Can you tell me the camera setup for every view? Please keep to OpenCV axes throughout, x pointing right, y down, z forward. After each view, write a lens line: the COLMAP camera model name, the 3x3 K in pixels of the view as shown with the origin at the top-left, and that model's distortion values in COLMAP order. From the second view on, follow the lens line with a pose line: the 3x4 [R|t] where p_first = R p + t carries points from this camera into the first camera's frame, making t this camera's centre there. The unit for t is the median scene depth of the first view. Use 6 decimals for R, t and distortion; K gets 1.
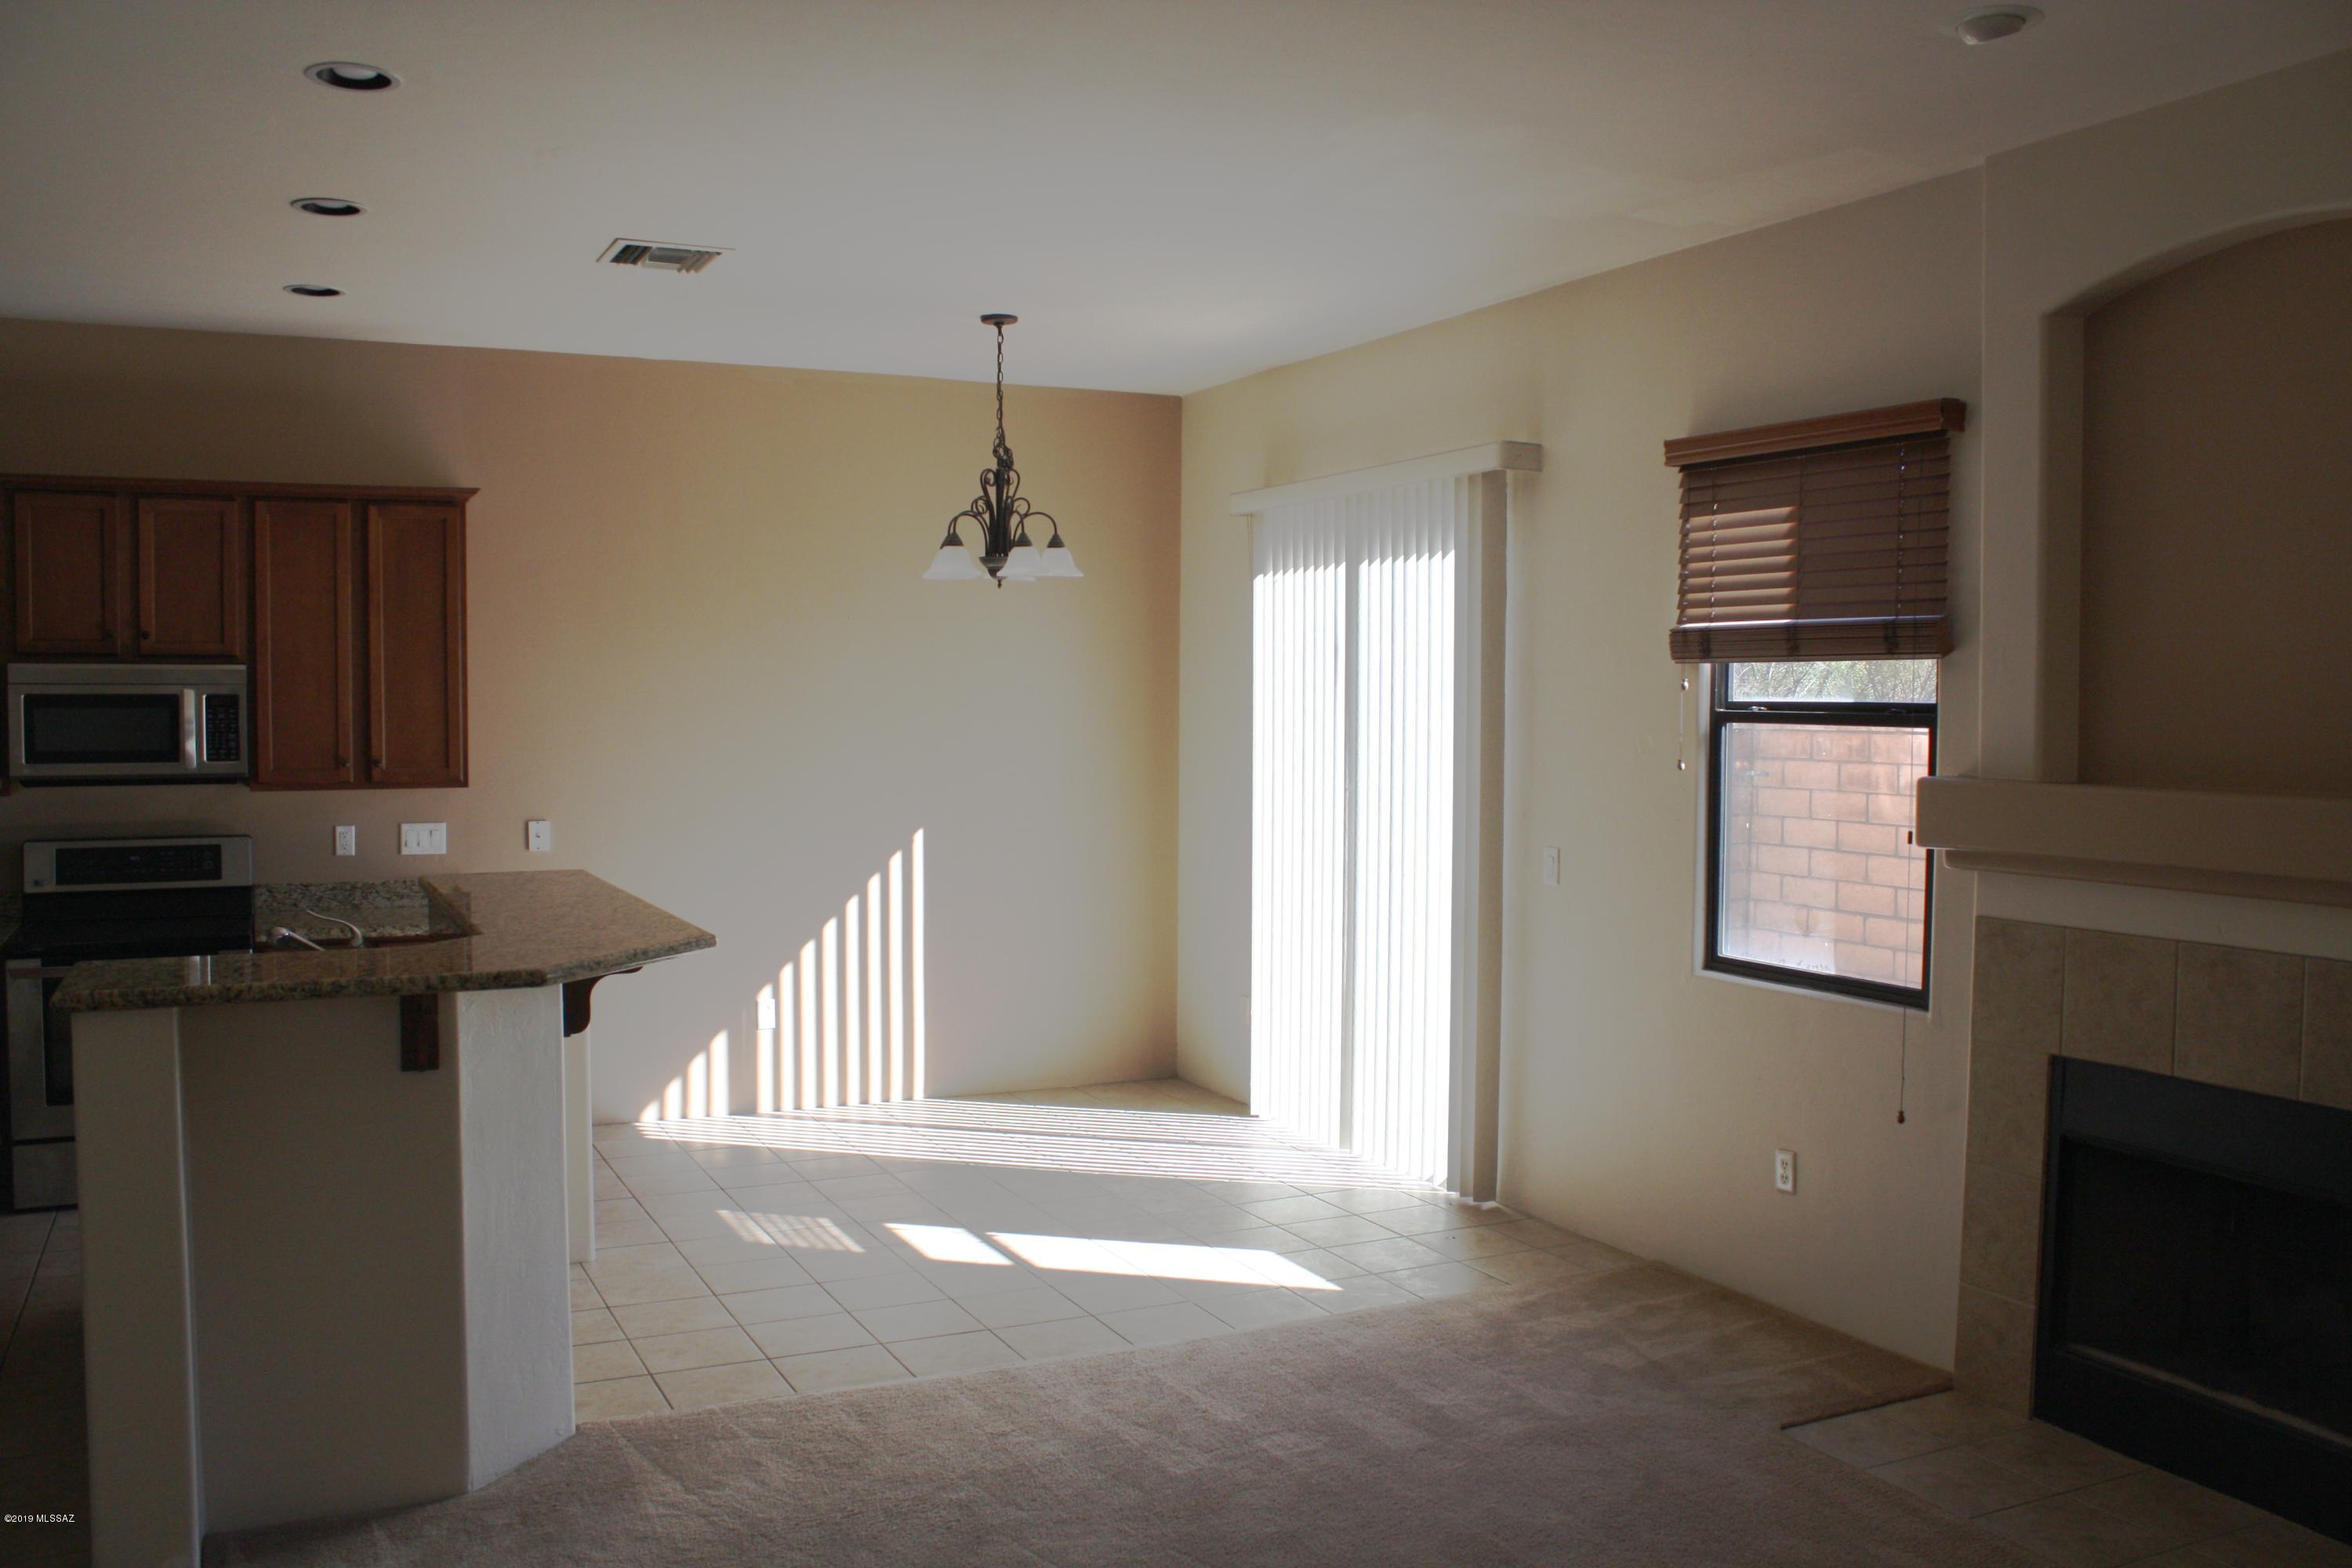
lens RADIAL K [[1981.1, 0, 1176.0], [0, 1981.1, 784.0], [0, 0, 1]] dist [-0.164850, 0.141757]
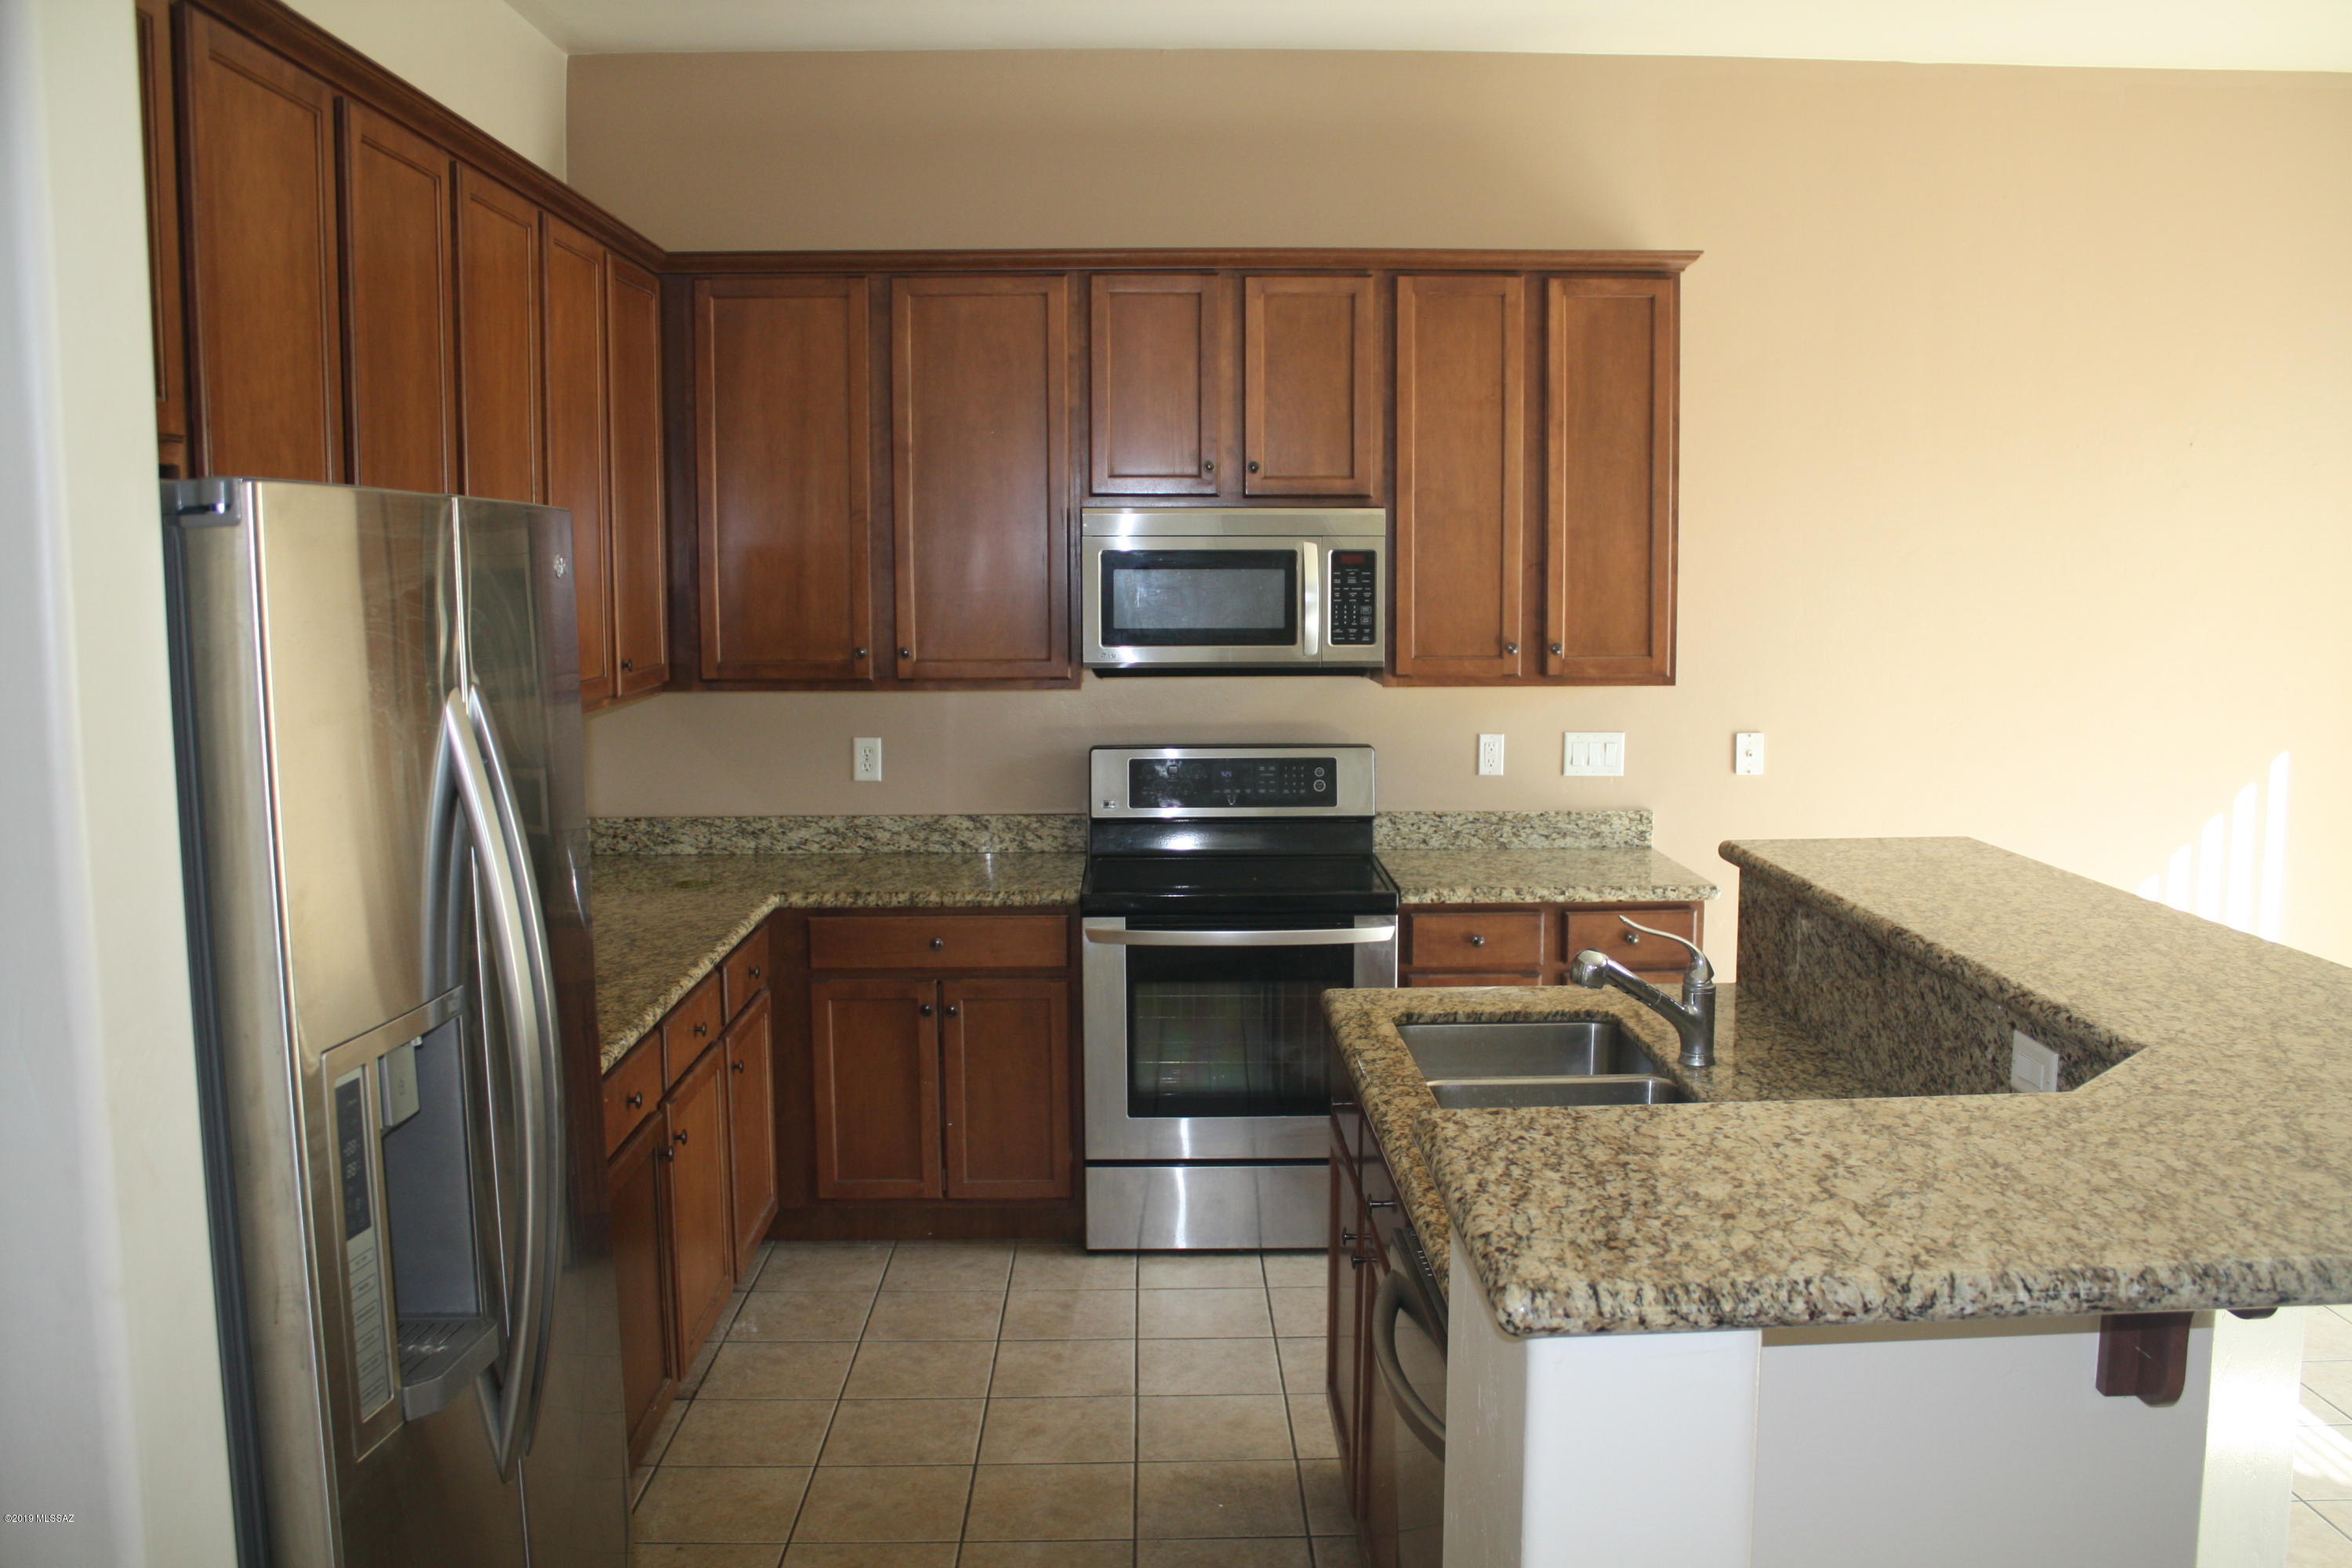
lens RADIAL K [[1981.1, 0, 1176.0], [0, 1981.1, 784.0], [0, 0, 1]] dist [-0.164850, 0.141757]
pose [[0.905727, 0.040282, -0.421943, -0.206392], [-0.011269, 0.997410, 0.071031, -0.009882], [0.423712, -0.059579, 0.903835, 0.258388]]
